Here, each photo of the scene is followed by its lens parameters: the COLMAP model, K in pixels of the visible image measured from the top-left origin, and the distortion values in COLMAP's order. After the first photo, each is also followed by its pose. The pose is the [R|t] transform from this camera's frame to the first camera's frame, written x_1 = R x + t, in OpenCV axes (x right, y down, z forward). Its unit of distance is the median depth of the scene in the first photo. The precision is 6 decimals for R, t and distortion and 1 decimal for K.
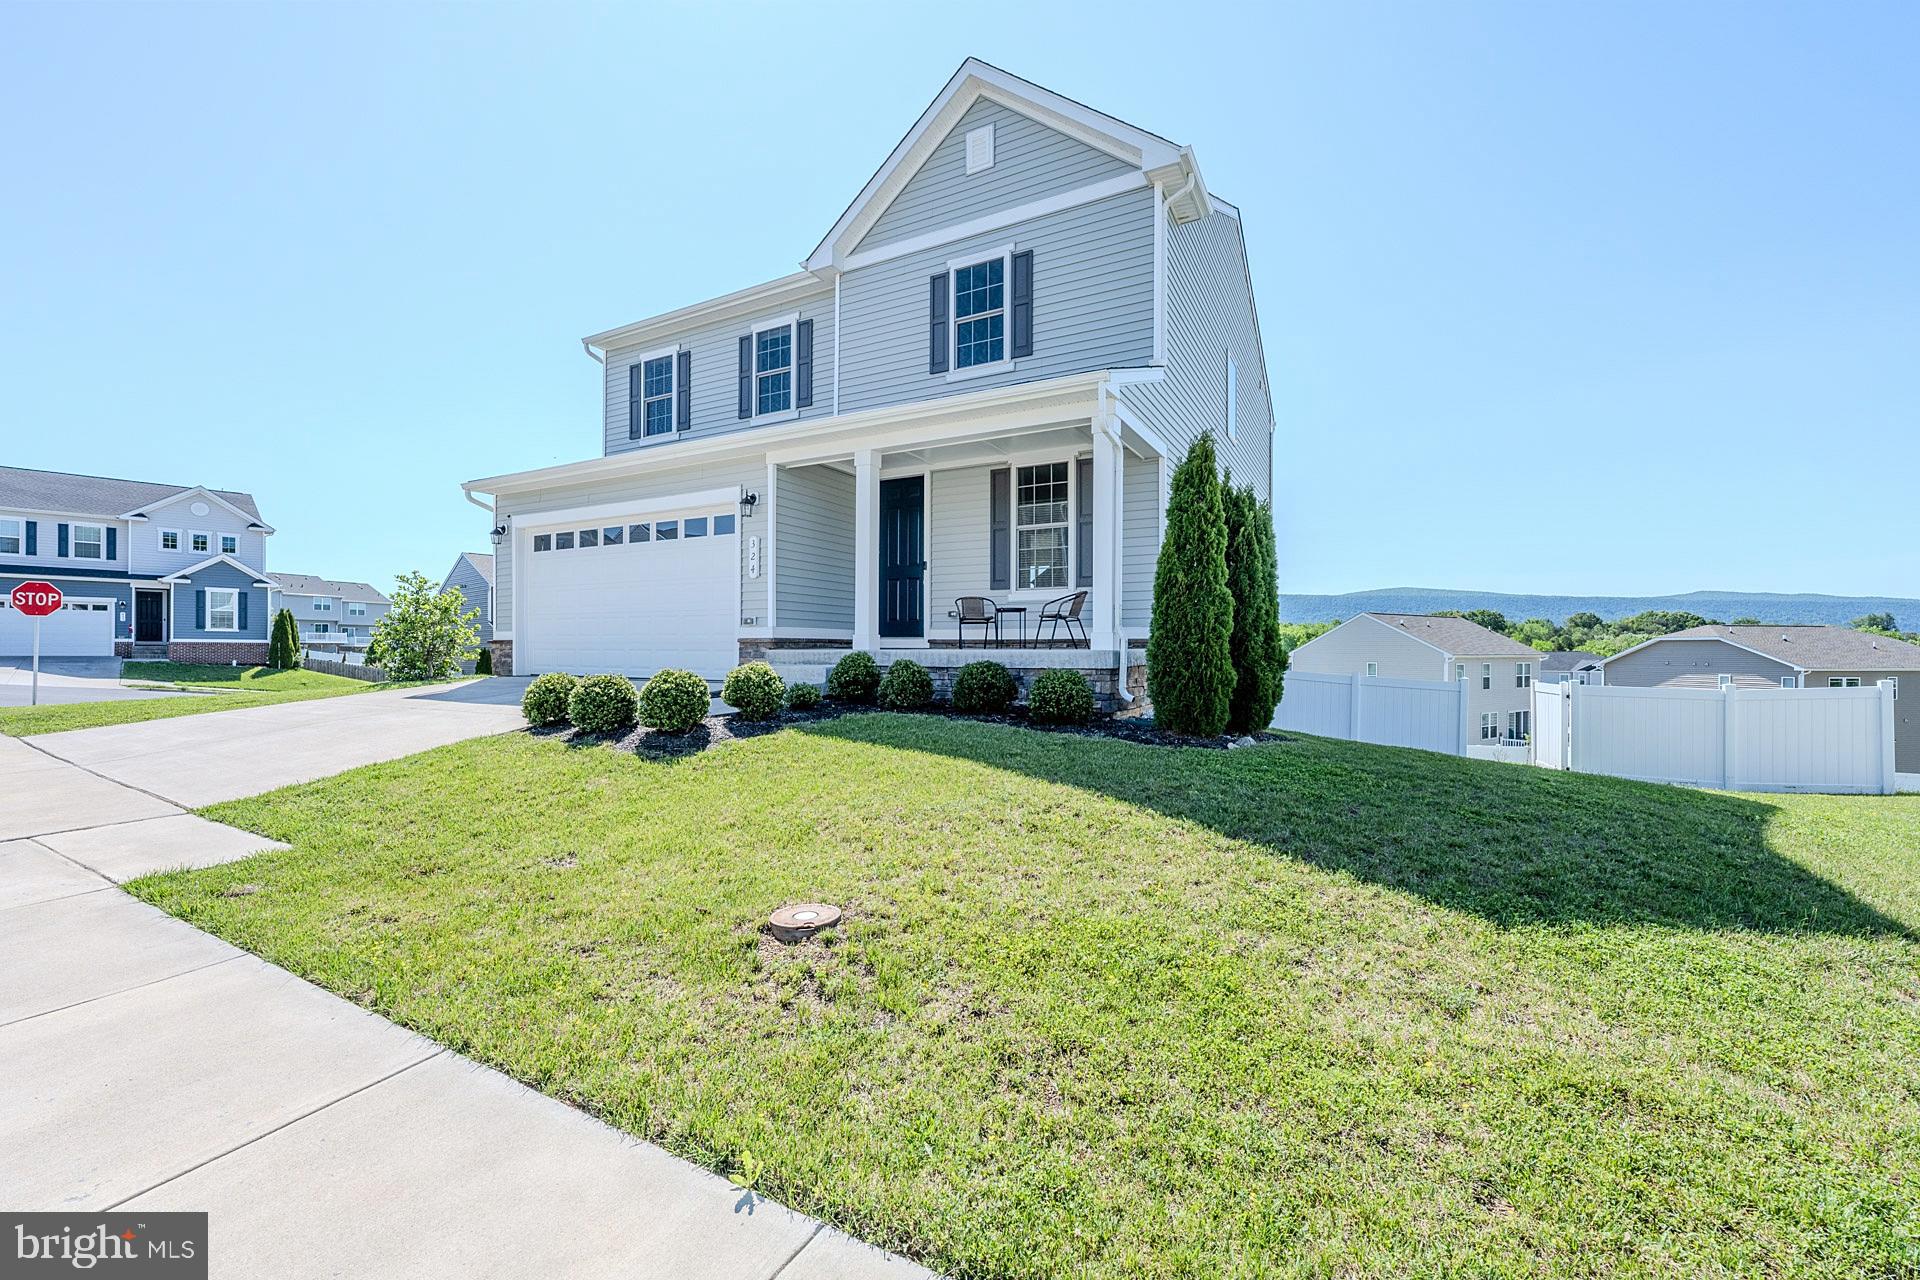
lens RADIAL K [[758.9, 0, 944.3], [0, 758.9, 643.1], [0, 0, 1]] dist [-0.004894, 0.000691]
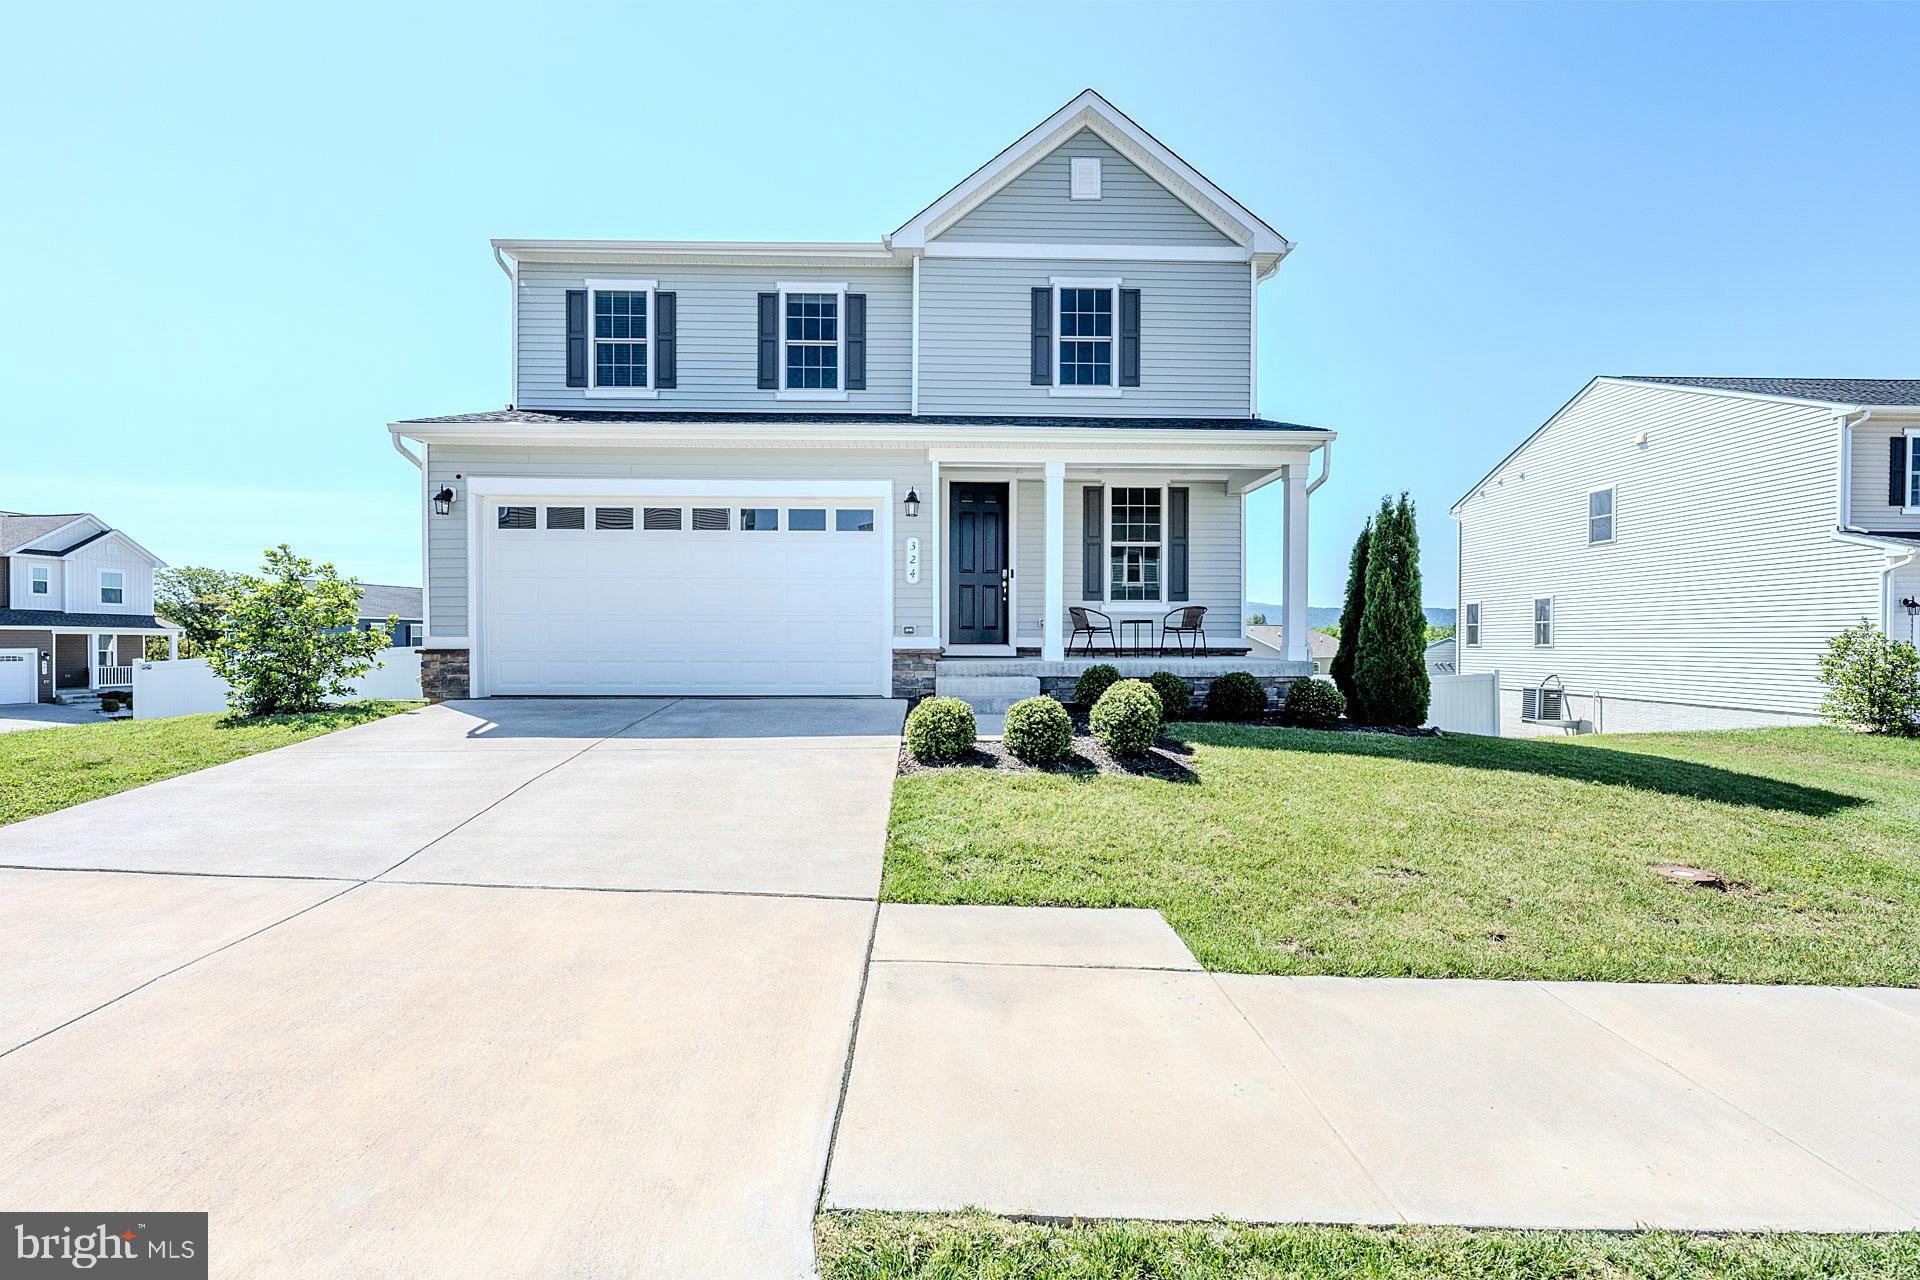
lens RADIAL K [[807.2, 0, 939.4], [0, 807.2, 642.4], [0, 0, 1]] dist [-0.005201, -0.000463]
pose [[0.866234, -0.004093, 0.499623, -0.683348], [-0.002055, 0.999929, 0.011755, -0.024530], [-0.499635, -0.011209, 0.866163, 0.130964]]
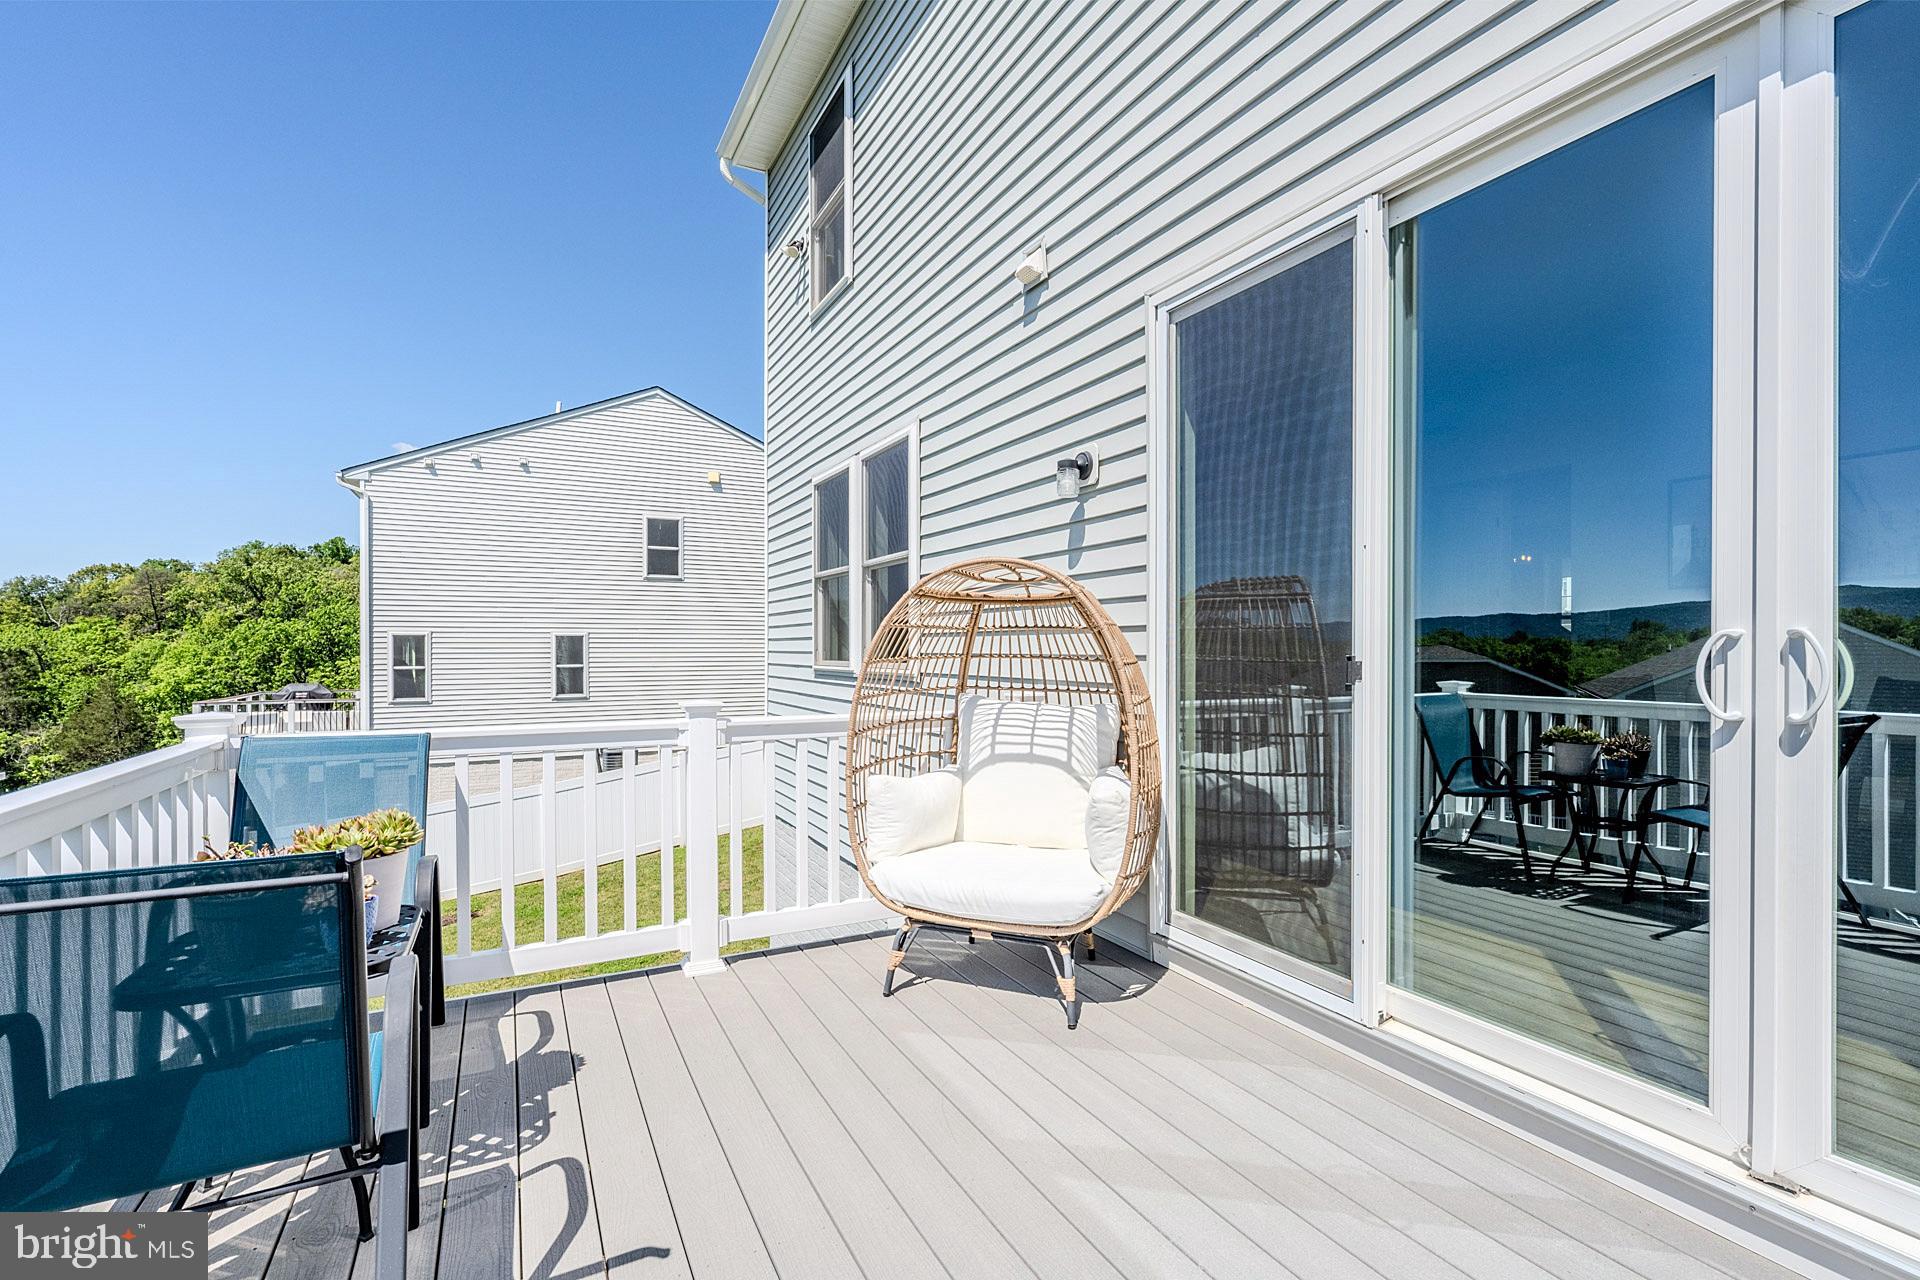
lens RADIAL K [[855.1, 0, 961.8], [0, 855.1, 652.0], [0, 0, 1]] dist [-0.002423, -0.000052]
pose [[-0.849222, 0.014460, 0.527838, 0.200394], [0.002746, 0.999732, -0.022969, -0.042602], [-0.528029, -0.018057, -0.849034, 2.345946]]
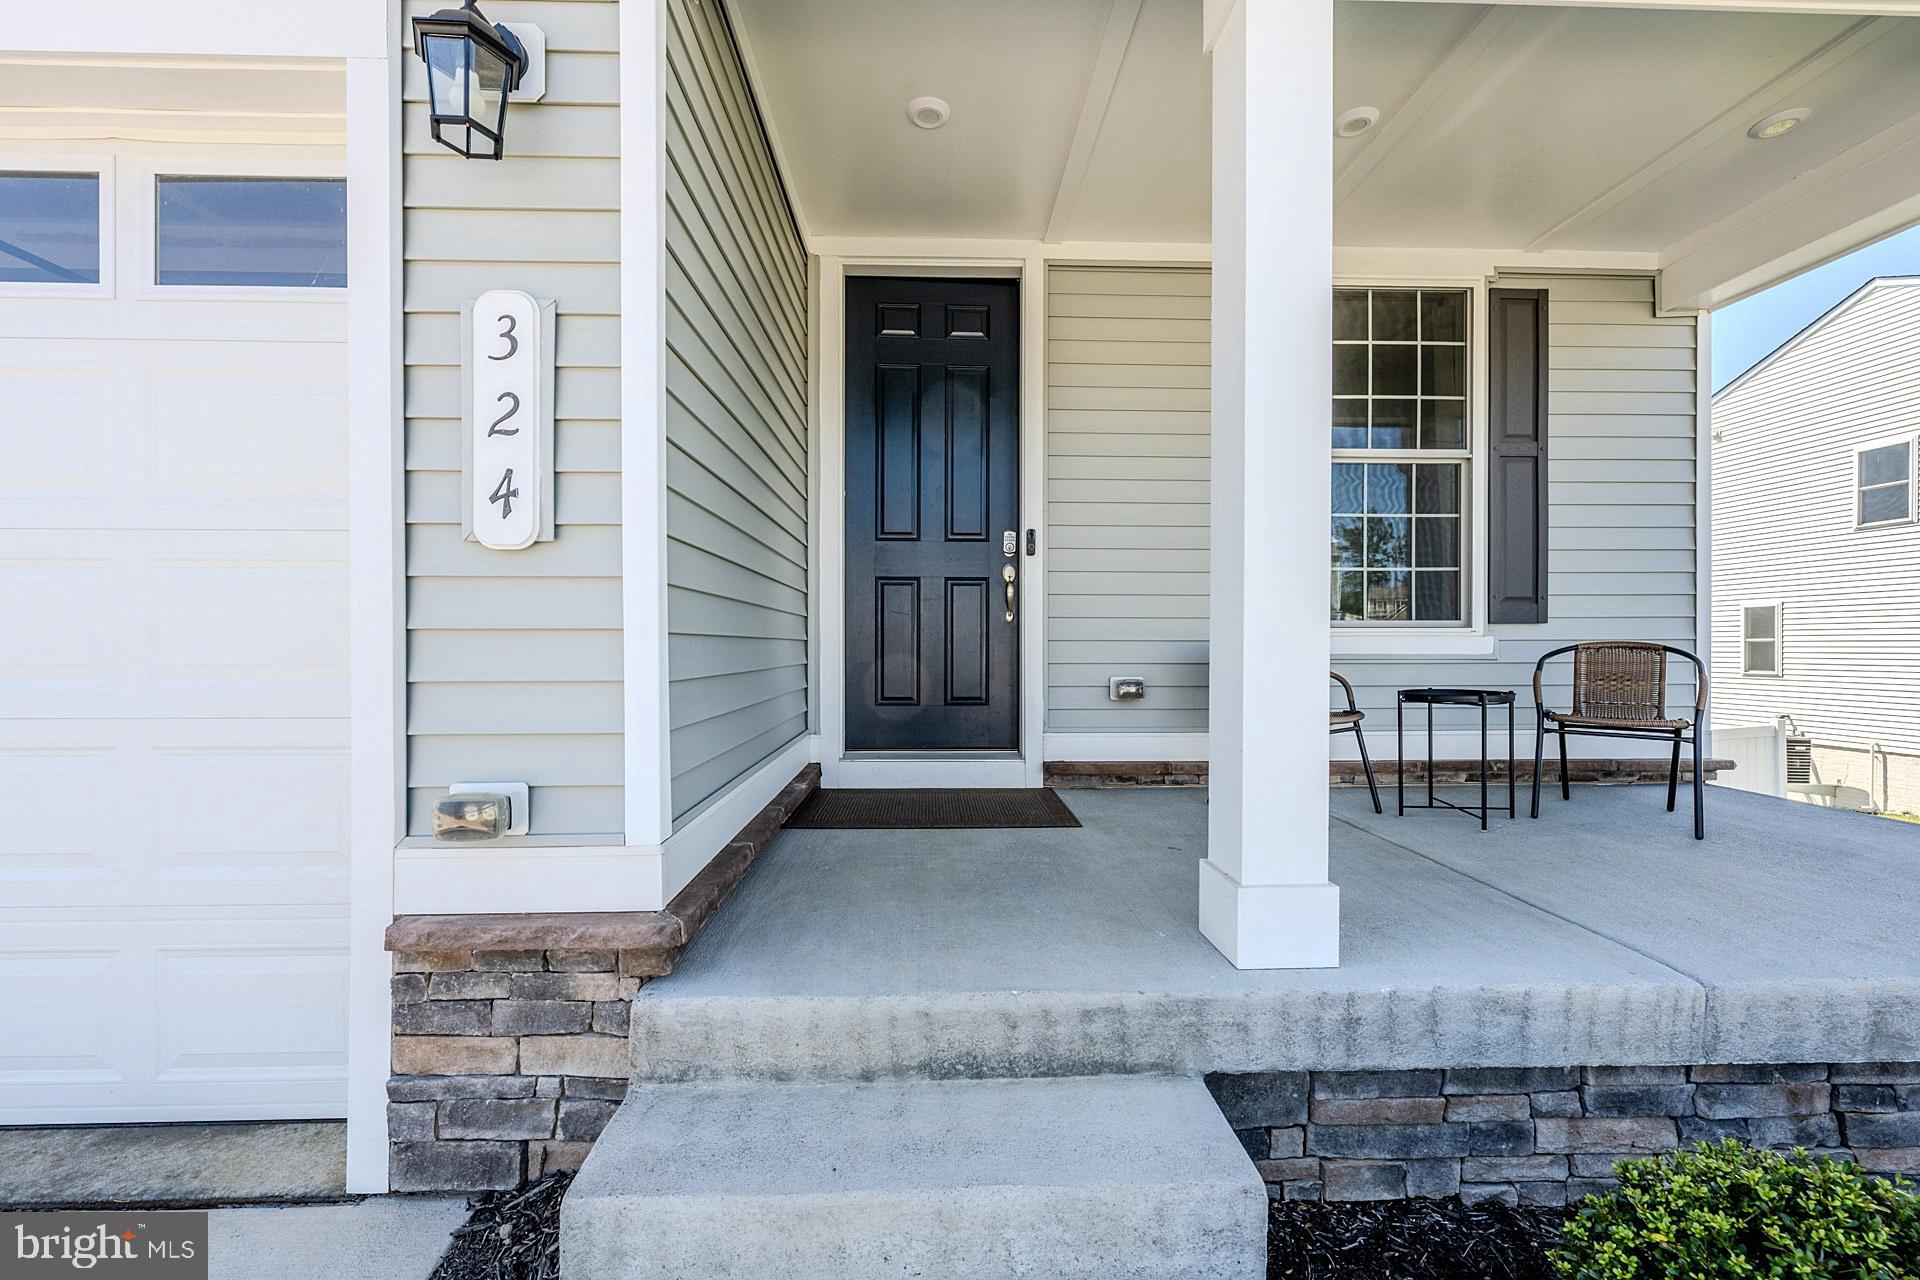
lens RADIAL K [[758.9, 0, 951.7], [0, 758.9, 649.0], [0, 0, 1]] dist [-0.004894, 0.000691]
pose [[0.856842, -0.008326, 0.515512, -0.243623], [0.000128, 0.999873, 0.015936, -0.063884], [-0.515579, -0.013589, 0.856734, 0.777283]]
